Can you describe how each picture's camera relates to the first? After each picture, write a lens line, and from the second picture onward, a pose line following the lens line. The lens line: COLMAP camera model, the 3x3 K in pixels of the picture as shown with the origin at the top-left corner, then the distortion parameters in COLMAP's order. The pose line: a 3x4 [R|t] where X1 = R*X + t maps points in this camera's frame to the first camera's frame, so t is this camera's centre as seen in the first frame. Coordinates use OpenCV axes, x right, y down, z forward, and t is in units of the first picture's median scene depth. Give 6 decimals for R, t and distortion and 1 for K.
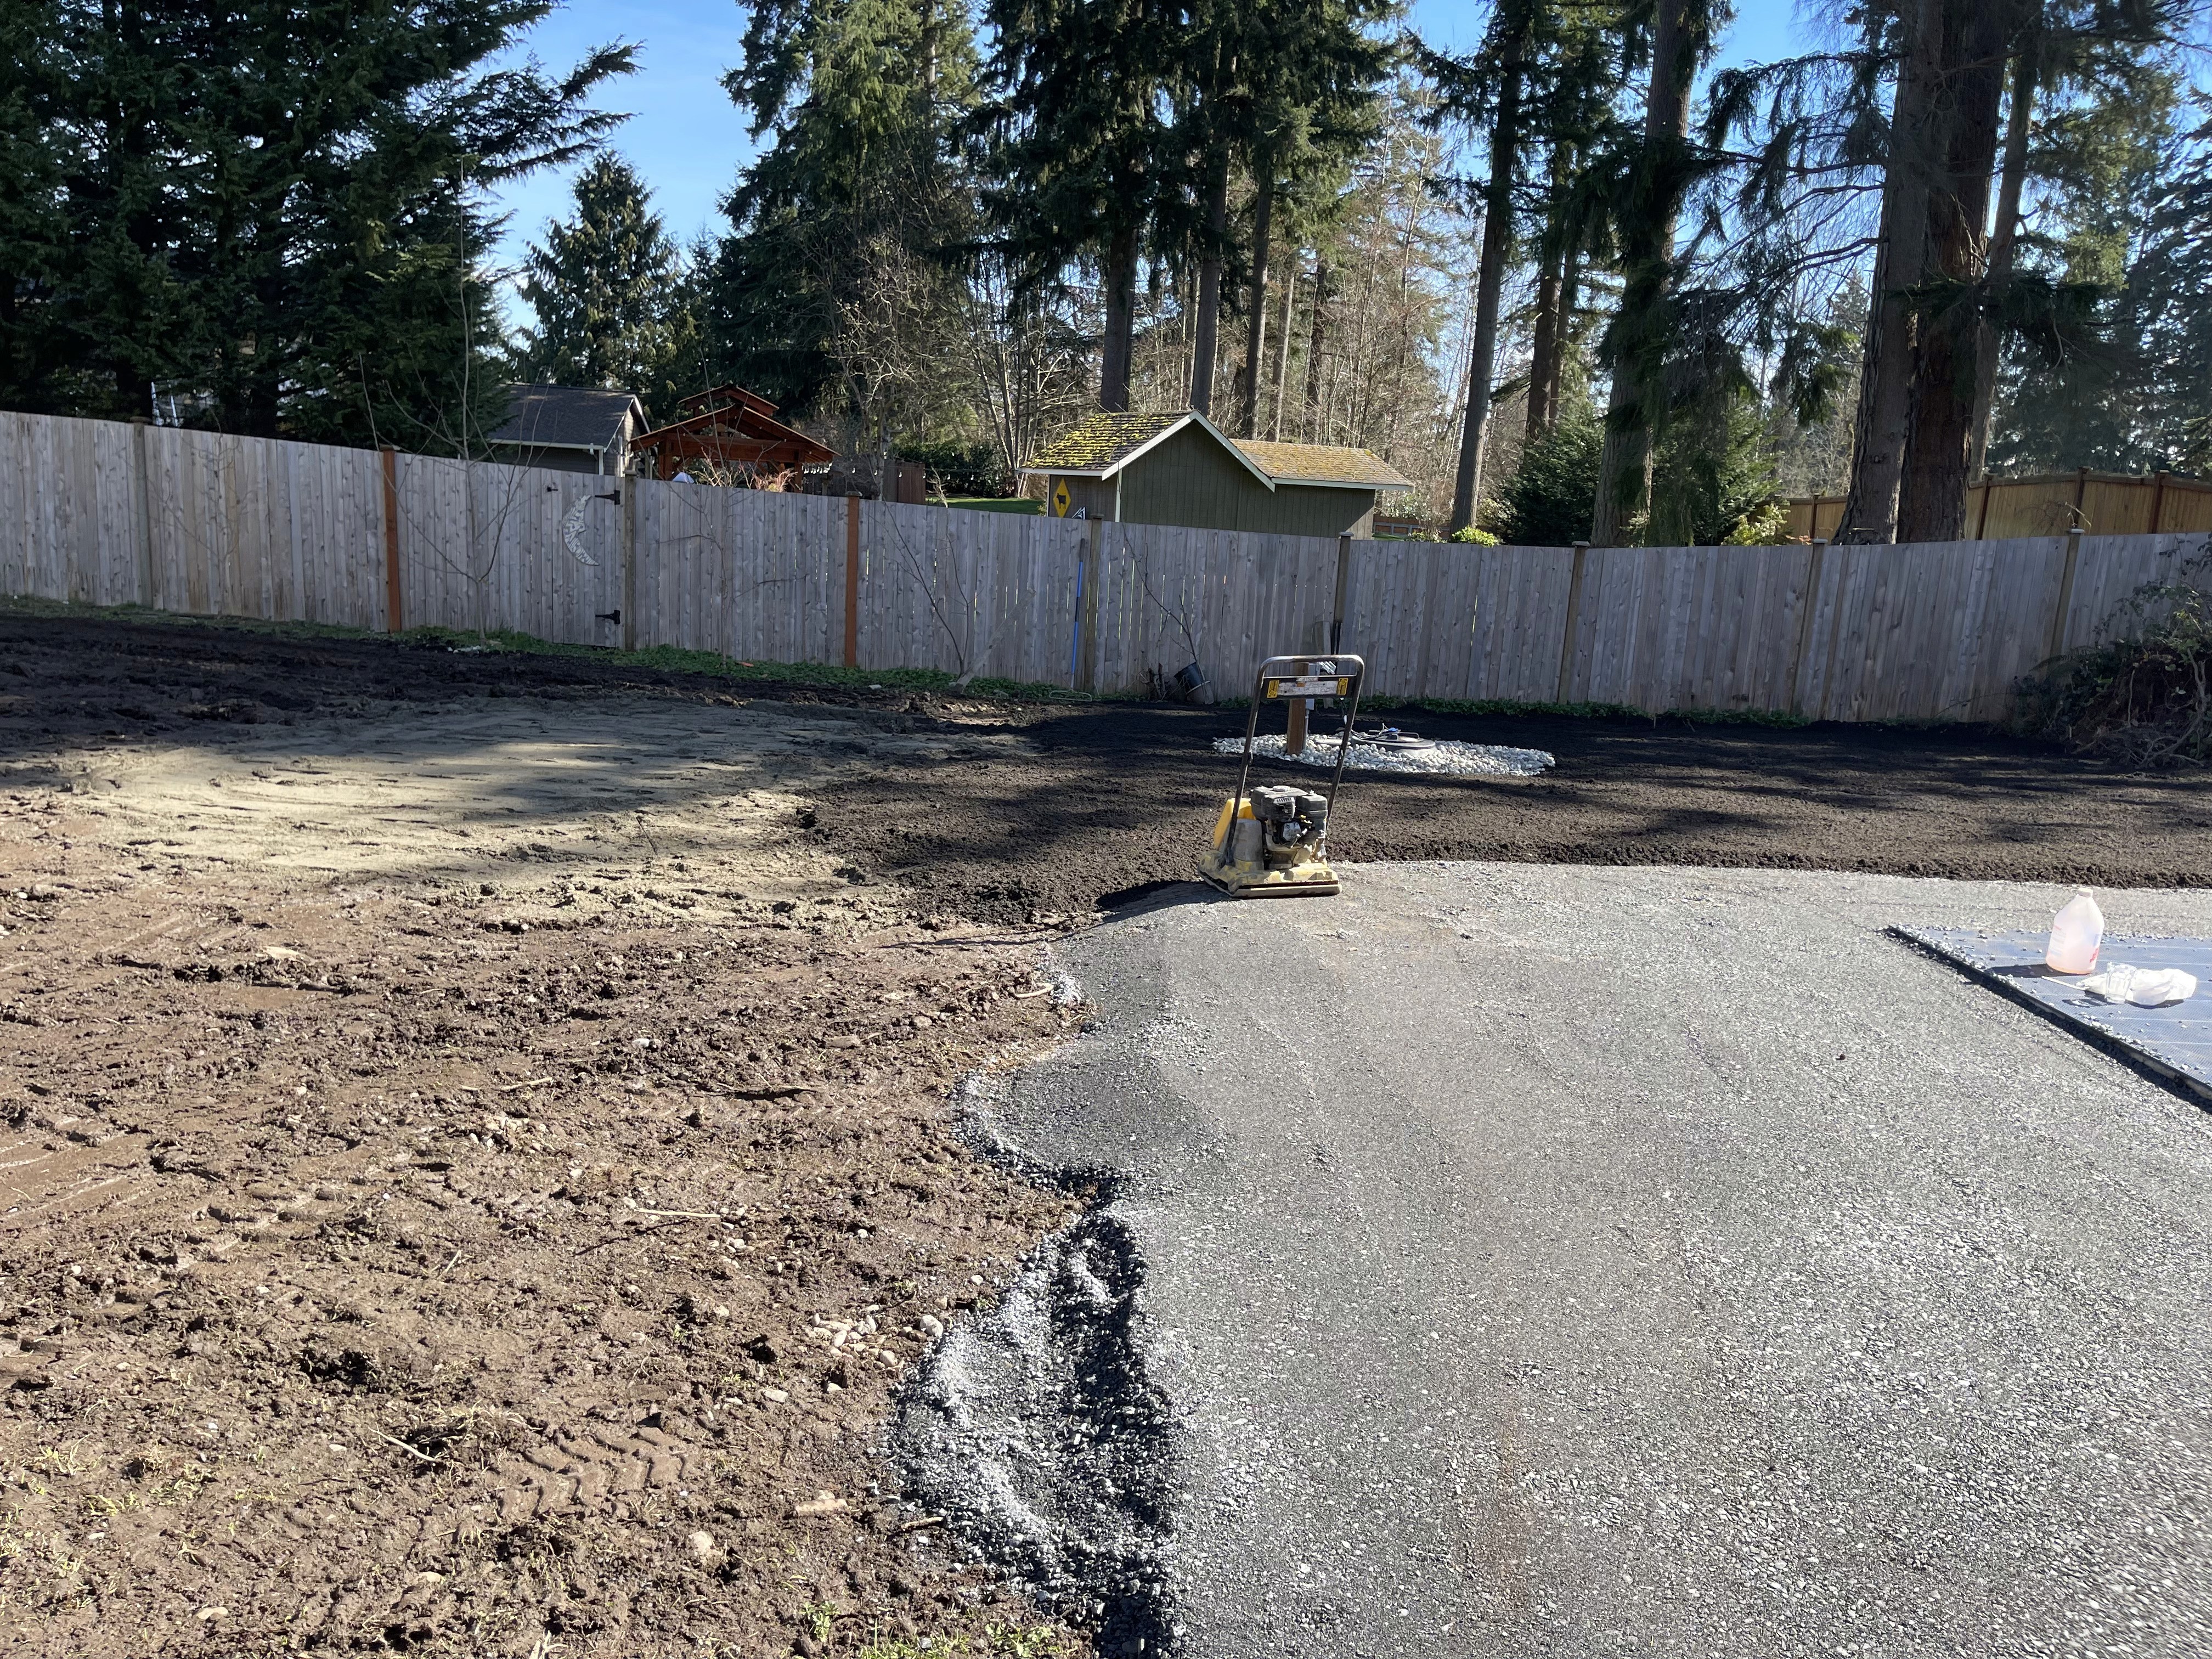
lens RADIAL K [[1662.3, 0, 1106.0], [0, 1662.3, 829.5], [0, 0, 1]] dist [0.081803, -0.120598]
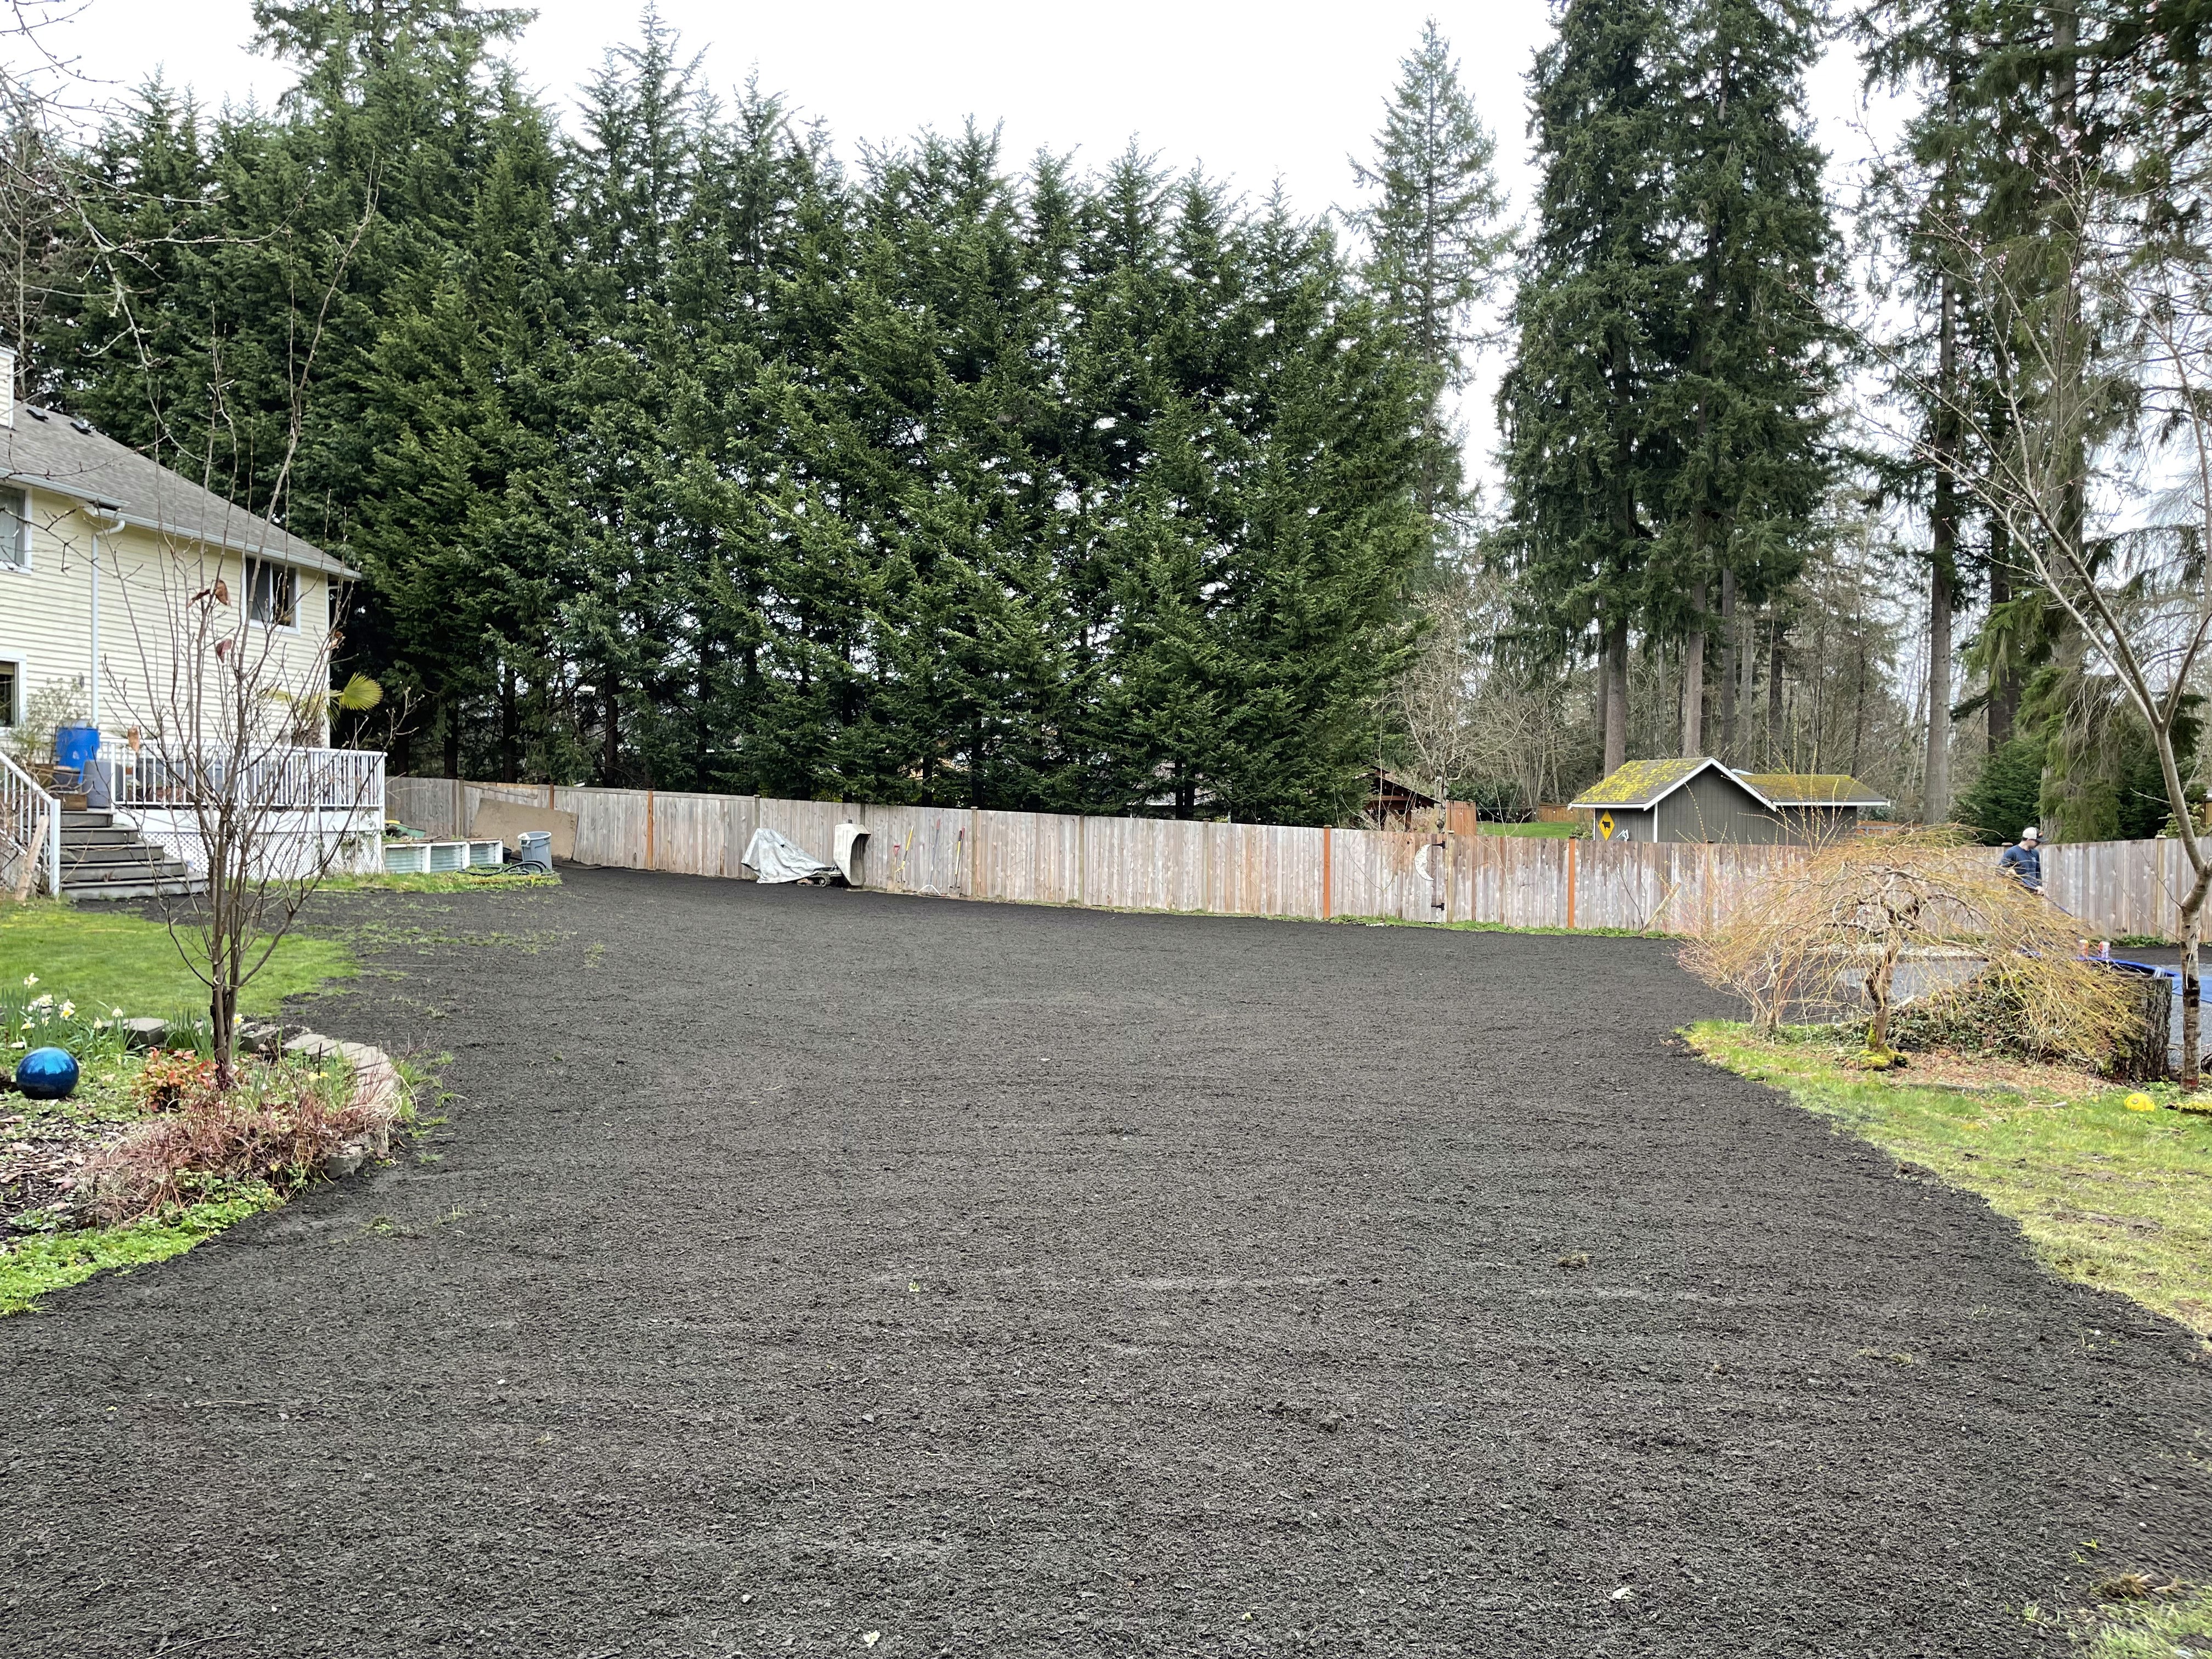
lens RADIAL K [[1662.3, 0, 1106.0], [0, 1662.3, 829.5], [0, 0, 1]] dist [0.081803, -0.120598]
pose [[0.967268, -0.050047, -0.248772, -0.057213], [0.001738, 0.981642, -0.190726, 0.044308], [0.253750, 0.184051, 0.949598, -0.271222]]
